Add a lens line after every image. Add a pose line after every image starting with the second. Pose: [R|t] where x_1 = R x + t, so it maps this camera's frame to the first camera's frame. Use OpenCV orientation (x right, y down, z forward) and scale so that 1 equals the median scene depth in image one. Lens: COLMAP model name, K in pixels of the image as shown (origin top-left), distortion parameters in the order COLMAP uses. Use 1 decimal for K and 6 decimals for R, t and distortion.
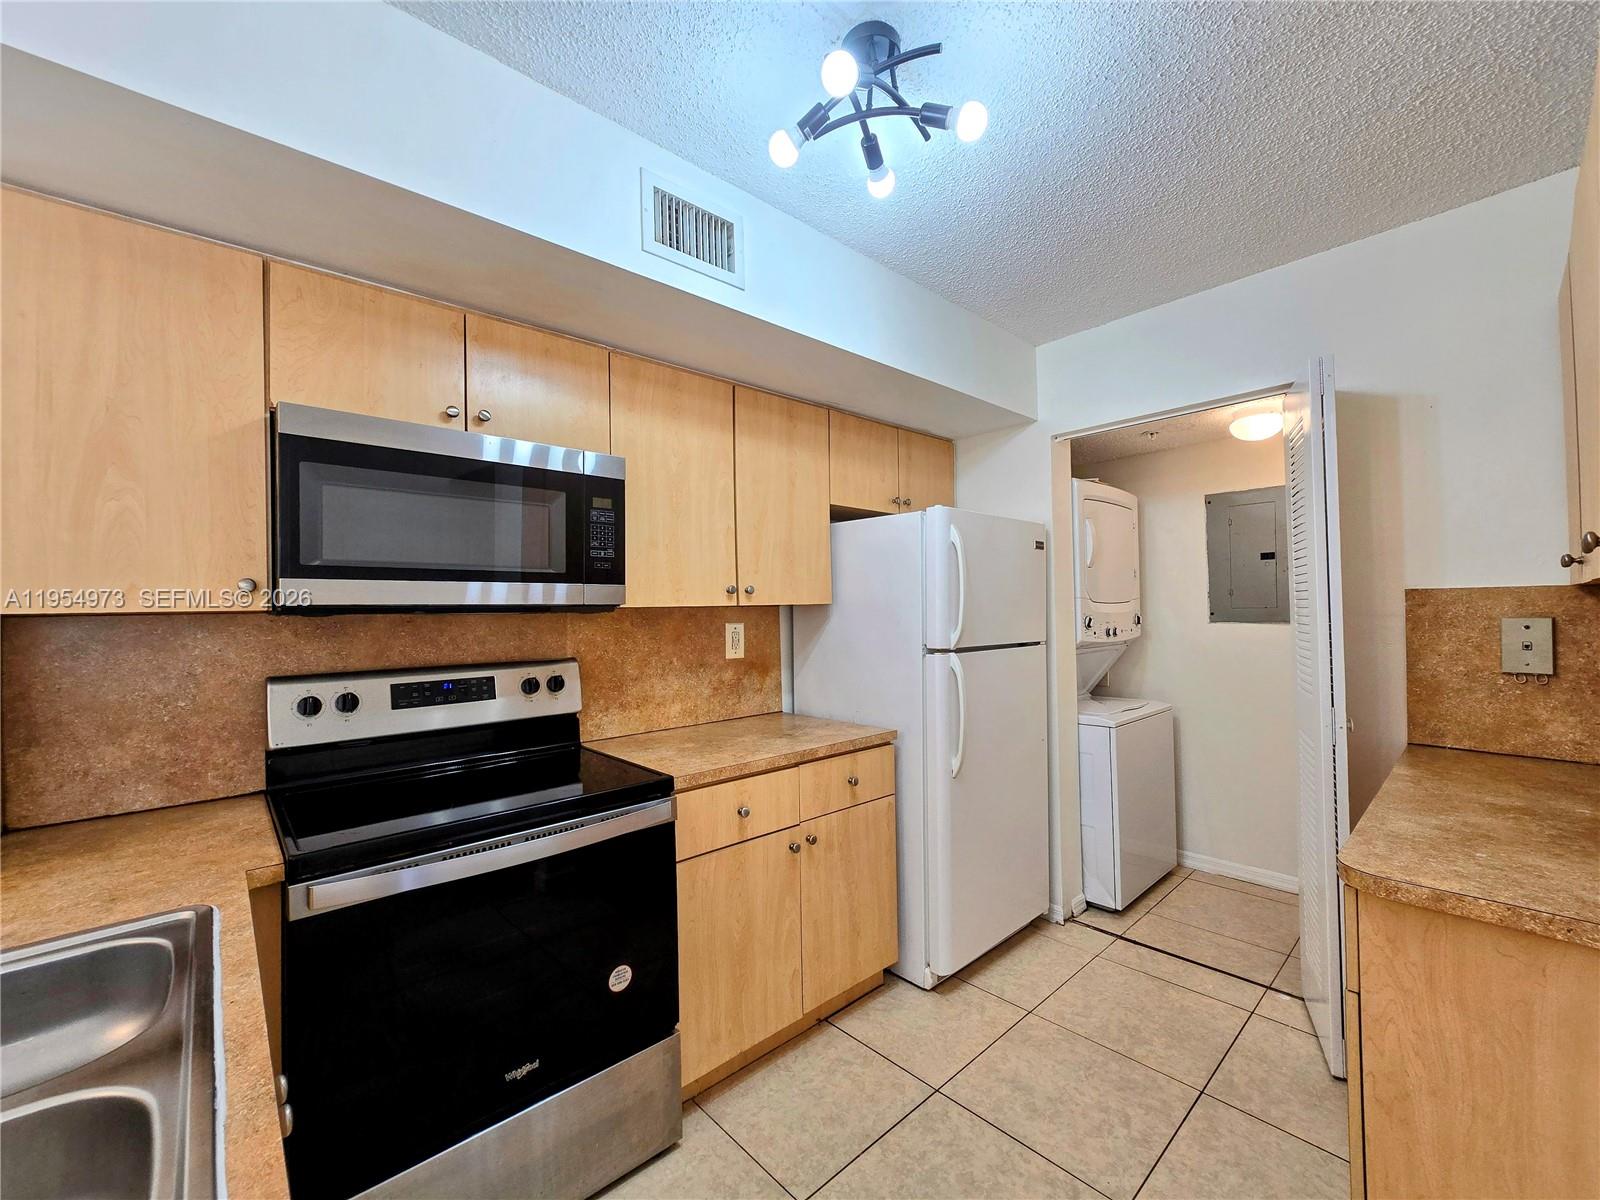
lens RADIAL K [[656.0, 0, 808.0], [0, 656.0, 605.6], [0, 0, 1]] dist [-0.001850, -0.000375]
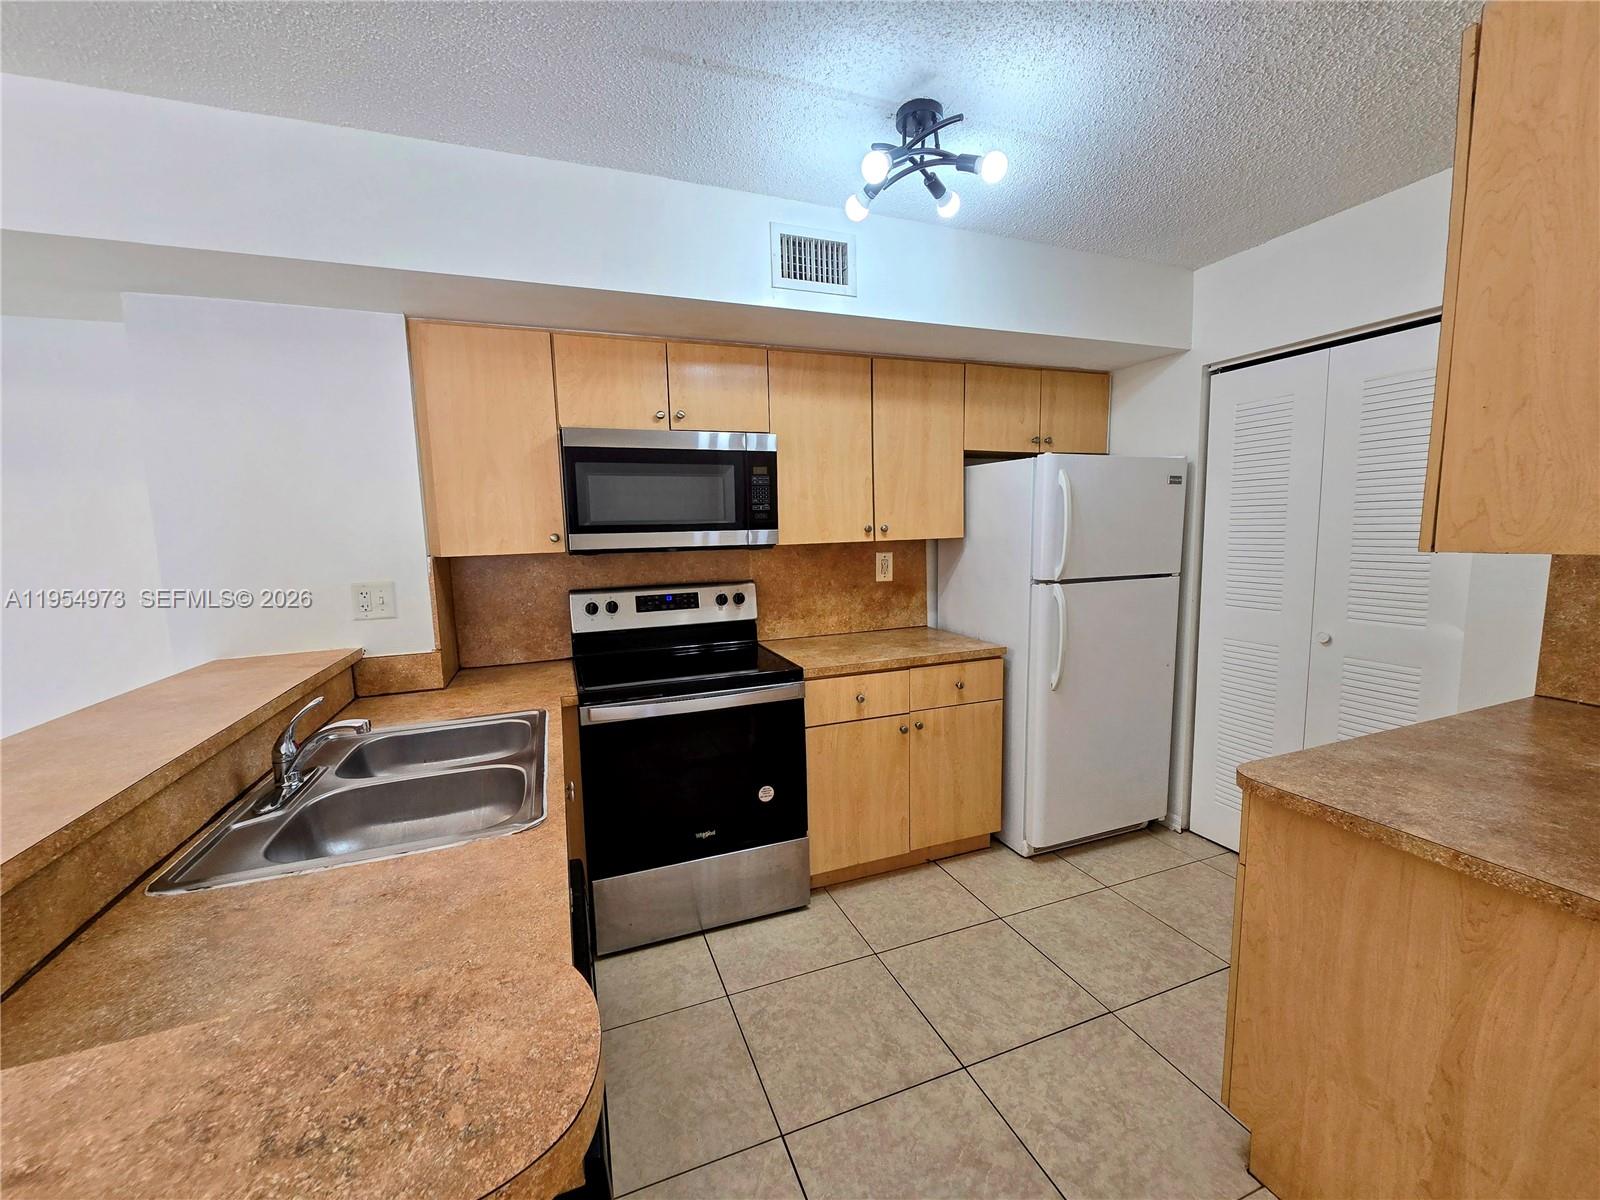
lens RADIAL K [[658.4, 0, 808.5], [0, 658.4, 604.9], [0, 0, 1]] dist [-0.001056, 0.000401]
pose [[0.932729, 0.041516, -0.358180, 0.258434], [0.008681, 0.990476, 0.137410, -0.059695], [0.360473, -0.131275, 0.923486, -0.248577]]
